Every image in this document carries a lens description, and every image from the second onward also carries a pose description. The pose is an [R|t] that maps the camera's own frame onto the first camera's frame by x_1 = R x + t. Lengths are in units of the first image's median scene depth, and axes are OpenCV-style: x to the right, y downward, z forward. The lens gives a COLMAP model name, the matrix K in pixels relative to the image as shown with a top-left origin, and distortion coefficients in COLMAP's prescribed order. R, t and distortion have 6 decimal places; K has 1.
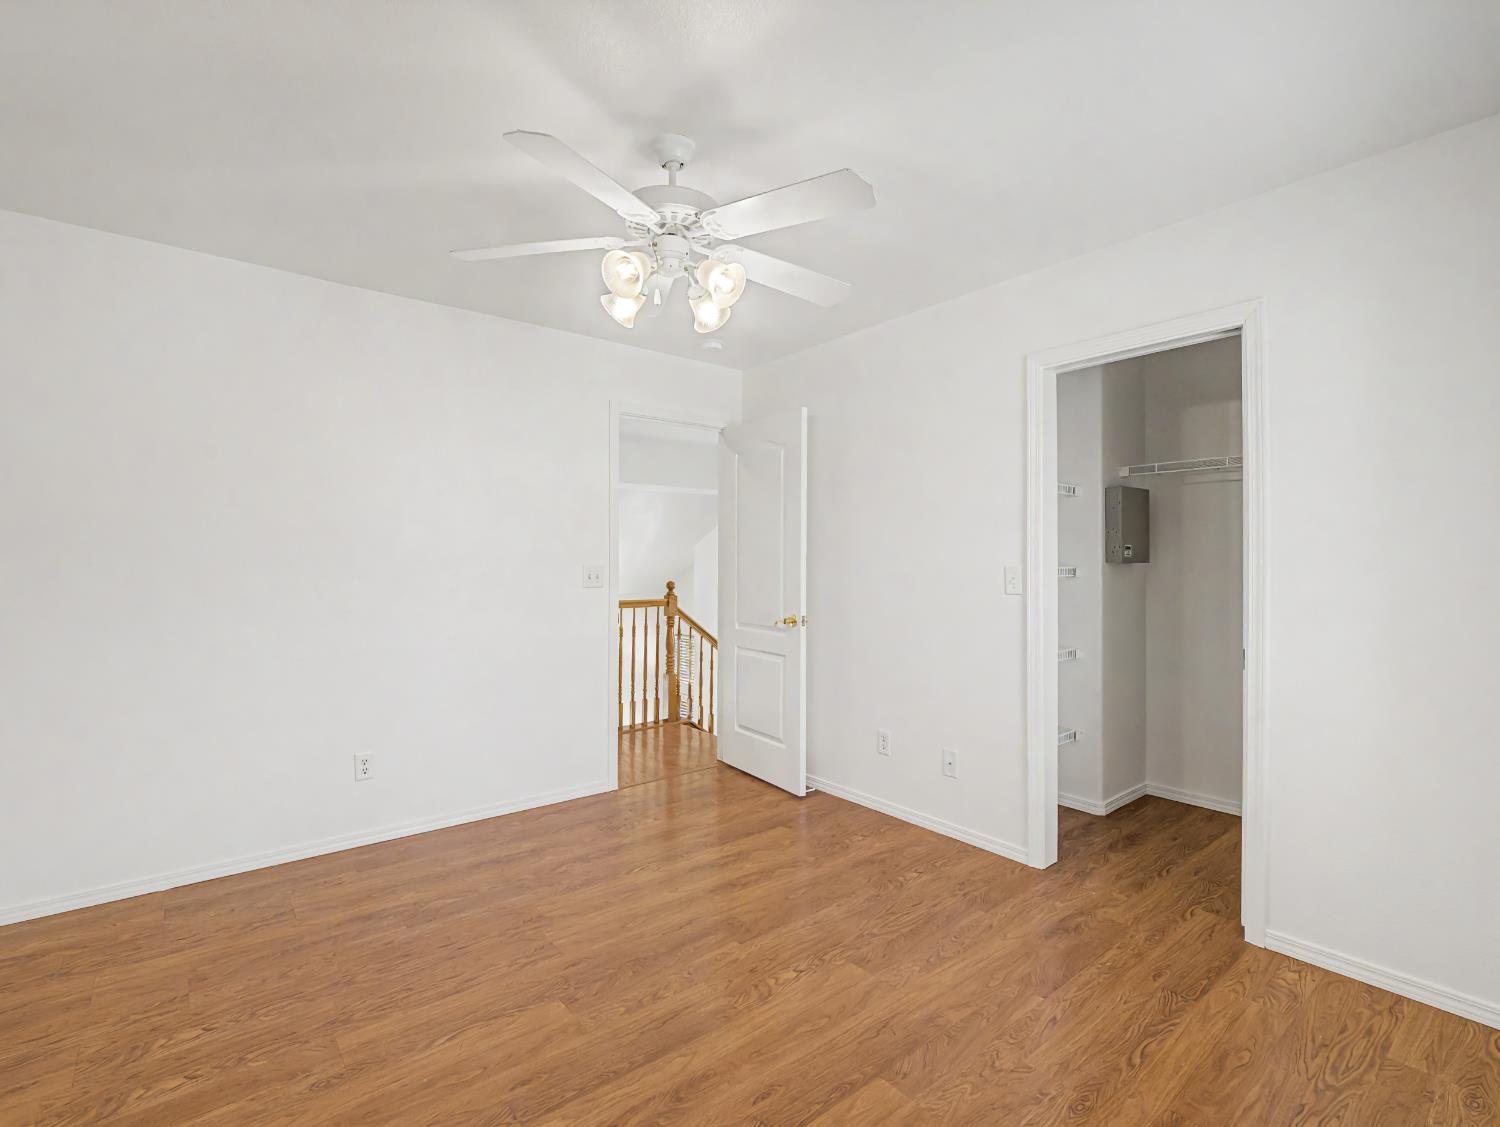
lens RADIAL K [[704.3, 0, 750.3], [0, 704.3, 559.9], [0, 0, 1]] dist [-0.003715, -0.007748]
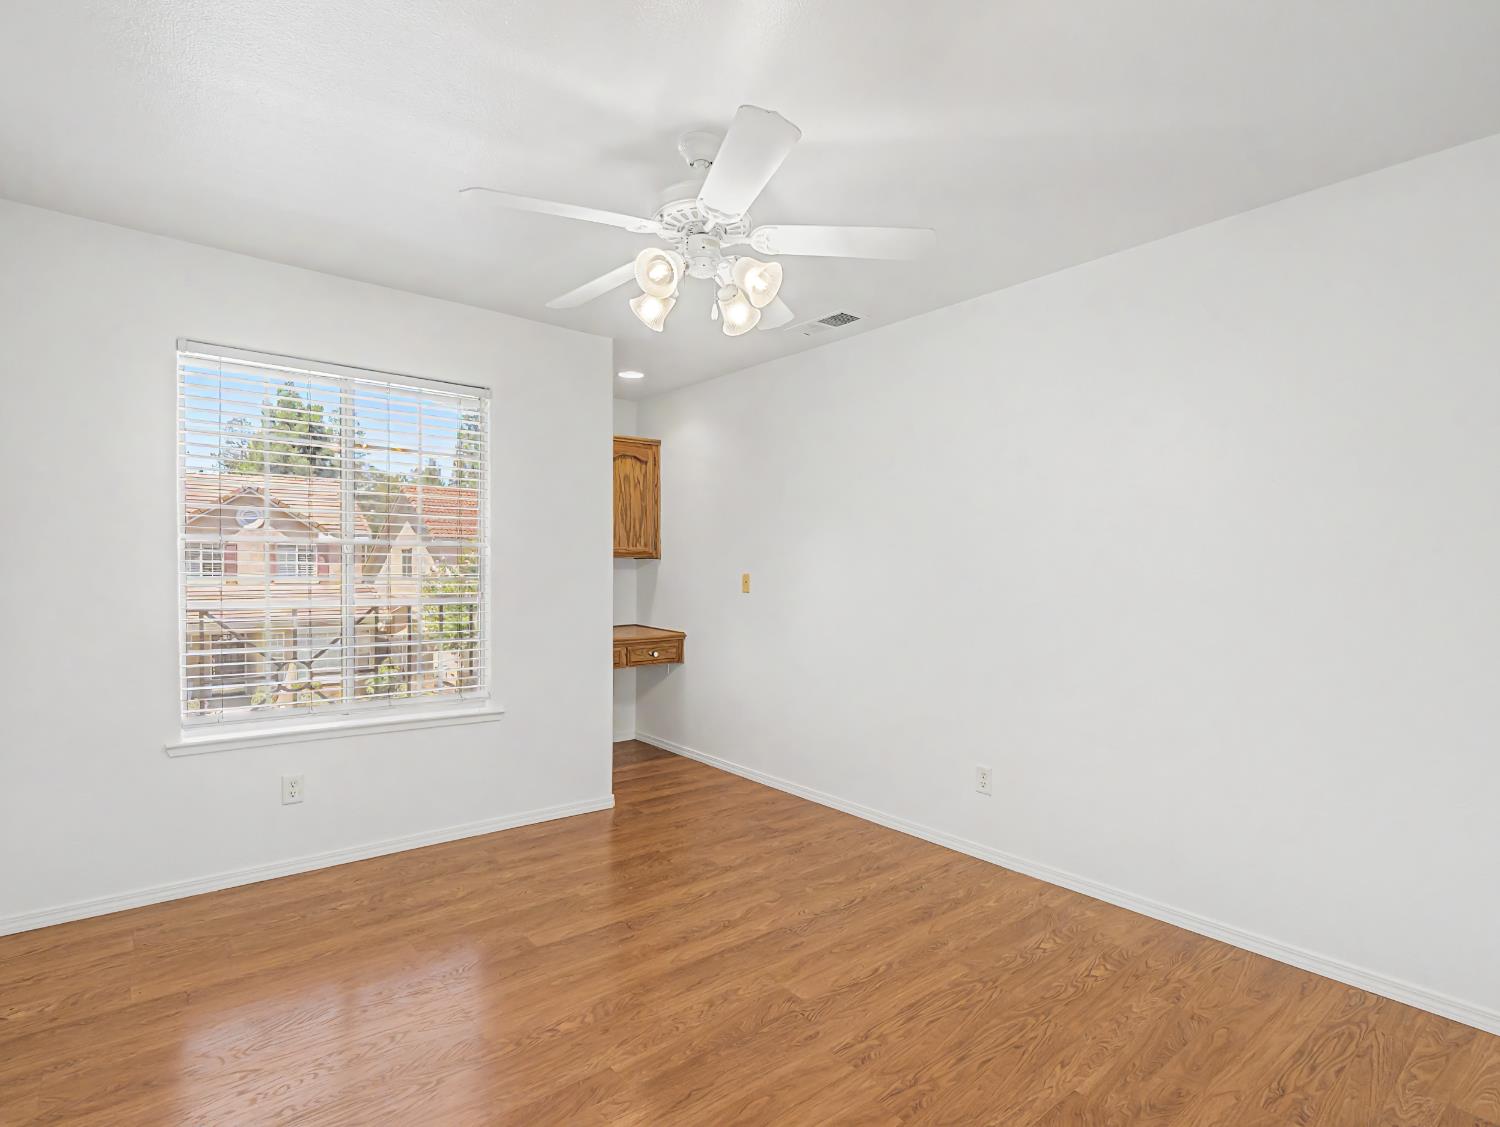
lens RADIAL K [[773.5, 0, 748.1], [0, 773.5, 559.2], [0, 0, 1]] dist [-0.002750, -0.000852]
pose [[-0.999940, -0.009668, -0.005135, -0.184095], [-0.009627, 0.999923, -0.007873, -0.005436], [0.005211, -0.007823, -0.999956, 2.202430]]
